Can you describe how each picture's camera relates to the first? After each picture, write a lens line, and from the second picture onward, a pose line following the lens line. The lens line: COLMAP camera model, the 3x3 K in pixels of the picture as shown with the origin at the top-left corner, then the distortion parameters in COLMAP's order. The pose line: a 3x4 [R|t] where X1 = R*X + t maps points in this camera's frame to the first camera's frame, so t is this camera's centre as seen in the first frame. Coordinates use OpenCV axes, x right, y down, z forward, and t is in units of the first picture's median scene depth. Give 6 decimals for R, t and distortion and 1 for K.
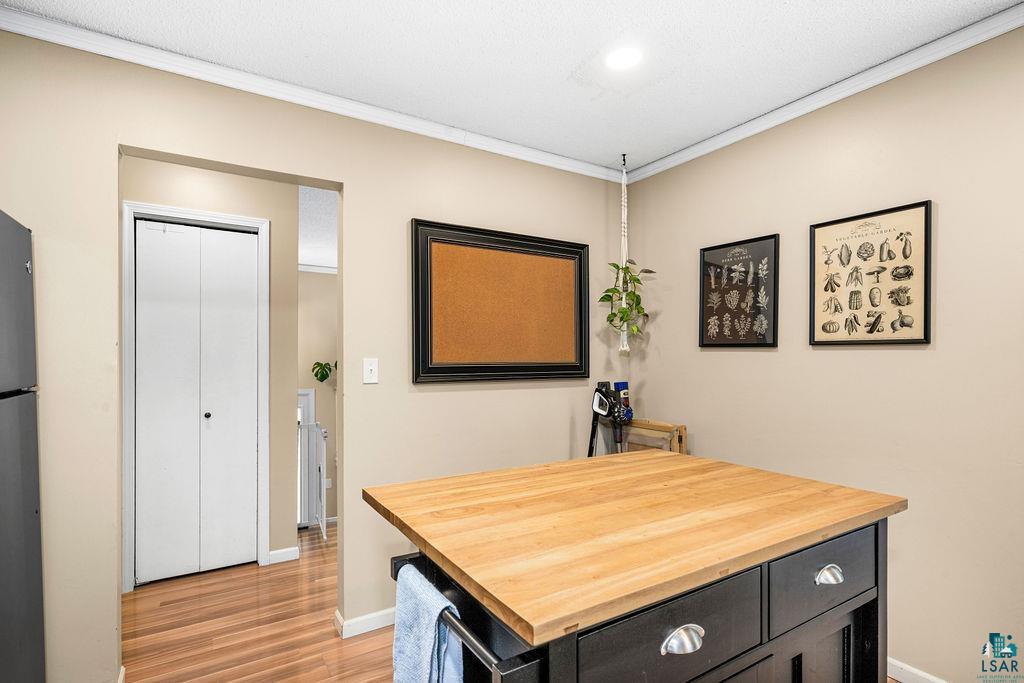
lens RADIAL K [[491.6, 0, 512.0], [0, 491.6, 341.5], [0, 0, 1]] dist [-0.000987, 0.001120]
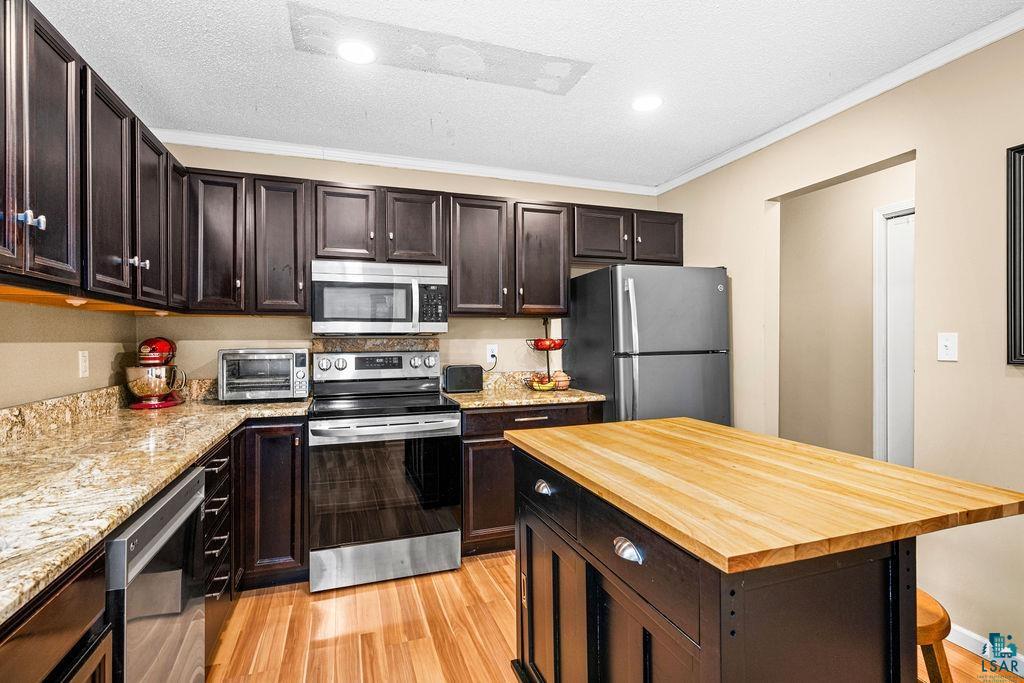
lens RADIAL K [[491.6, 0, 512.0], [0, 491.6, 341.5], [0, 0, 1]] dist [-0.000987, 0.001120]
pose [[-0.224473, 0.008200, -0.974446, 0.844170], [0.040834, 0.999165, -0.000999, 0.022238], [0.973624, -0.040015, -0.224620, 0.511532]]
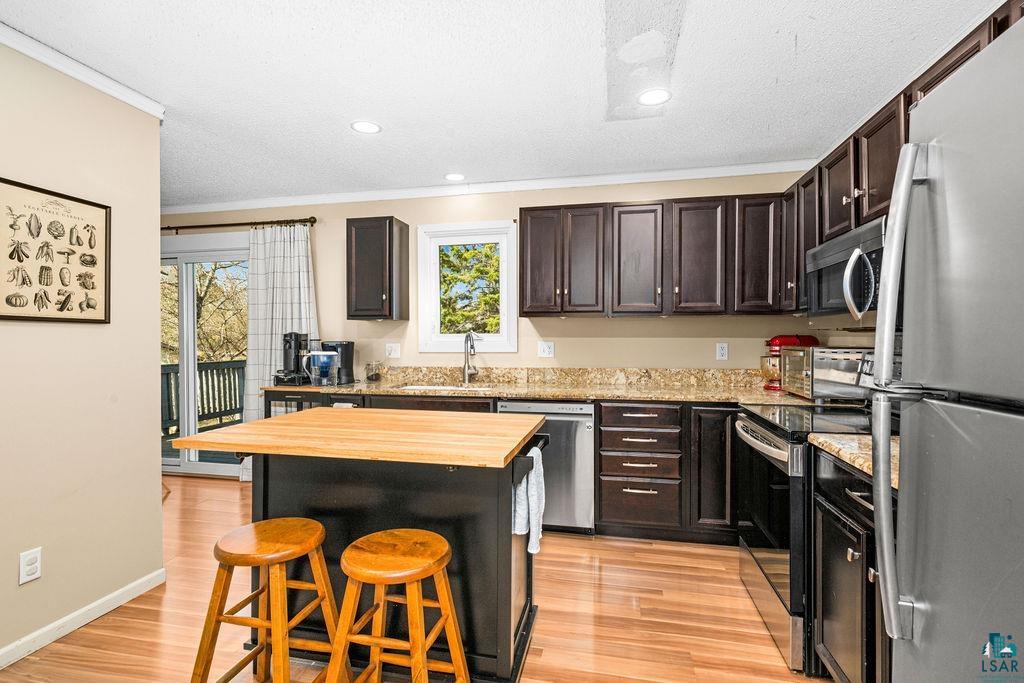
lens RADIAL K [[491.6, 0, 512.0], [0, 491.6, 341.5], [0, 0, 1]] dist [-0.000987, 0.001120]
pose [[-0.718050, -0.002682, 0.695987, -0.669605], [-0.022072, 0.999577, -0.018920, 0.045722], [-0.695642, -0.028947, -0.717806, 1.087003]]
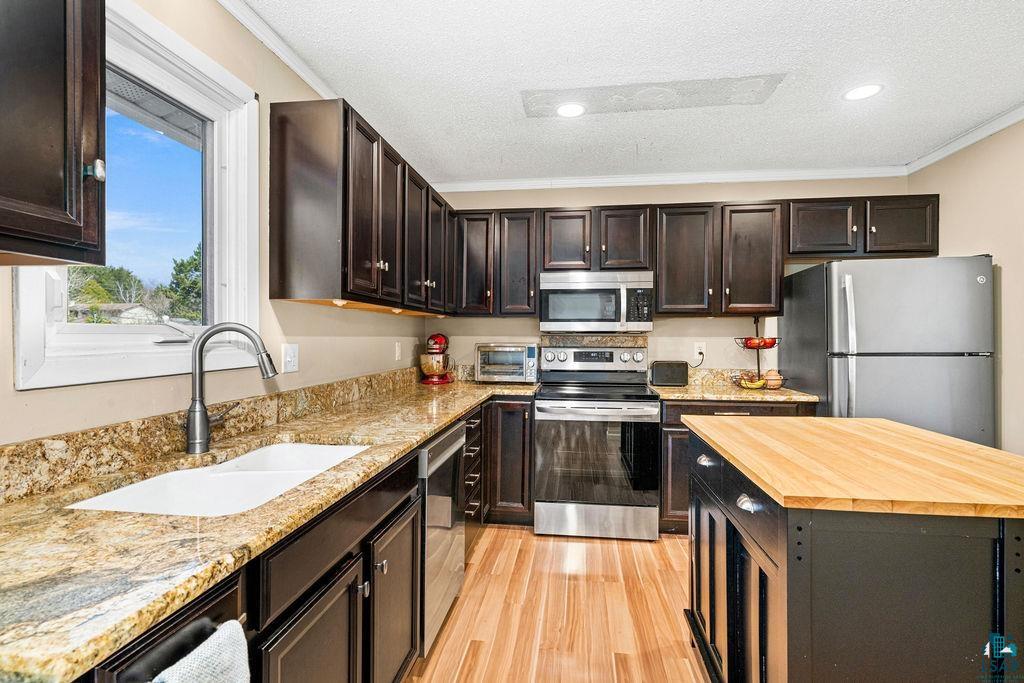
lens RADIAL K [[491.6, 0, 512.0], [0, 491.6, 341.5], [0, 0, 1]] dist [-0.000987, 0.001120]
pose [[-0.639399, 0.007549, -0.768838, 1.017069], [0.025354, 0.999615, -0.011271, 0.027877], [0.768457, -0.026700, -0.639344, 0.685948]]
